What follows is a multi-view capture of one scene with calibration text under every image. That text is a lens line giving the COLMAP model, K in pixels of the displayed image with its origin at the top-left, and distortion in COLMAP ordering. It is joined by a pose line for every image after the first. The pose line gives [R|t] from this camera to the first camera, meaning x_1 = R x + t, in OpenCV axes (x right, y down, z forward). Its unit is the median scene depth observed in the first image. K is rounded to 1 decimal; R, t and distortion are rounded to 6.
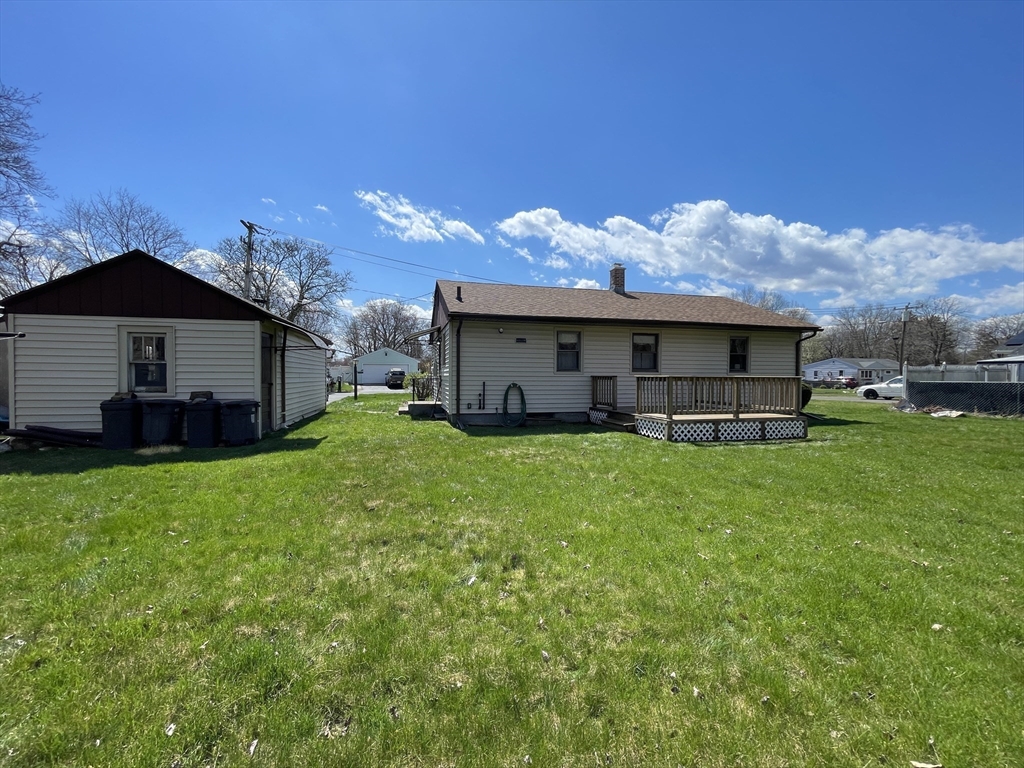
lens RADIAL K [[416.7, 0, 521.8], [0, 416.7, 376.4], [0, 0, 1]] dist [-0.001277, 0.000192]
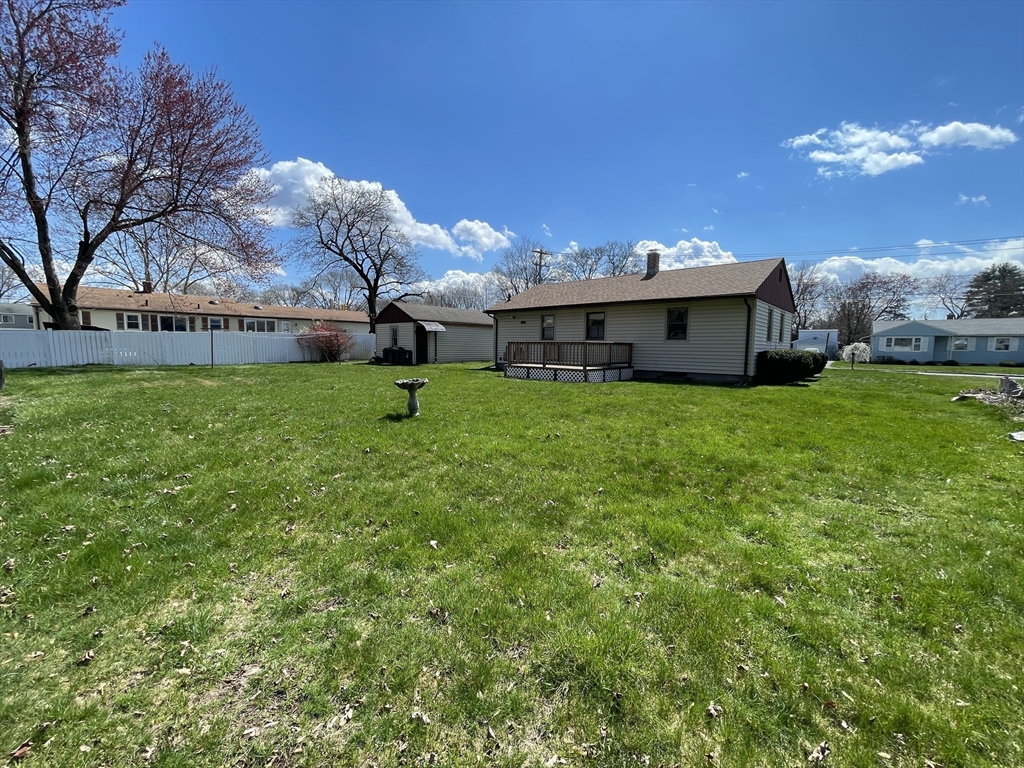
lens RADIAL K [[416.7, 0, 508.0], [0, 416.7, 391.0], [0, 0, 1]] dist [-0.001277, 0.000192]
pose [[0.556570, 0.094154, -0.825448, 1.376078], [-0.013799, 0.994468, 0.104129, 0.019060], [0.830686, -0.046564, 0.554790, -0.028230]]
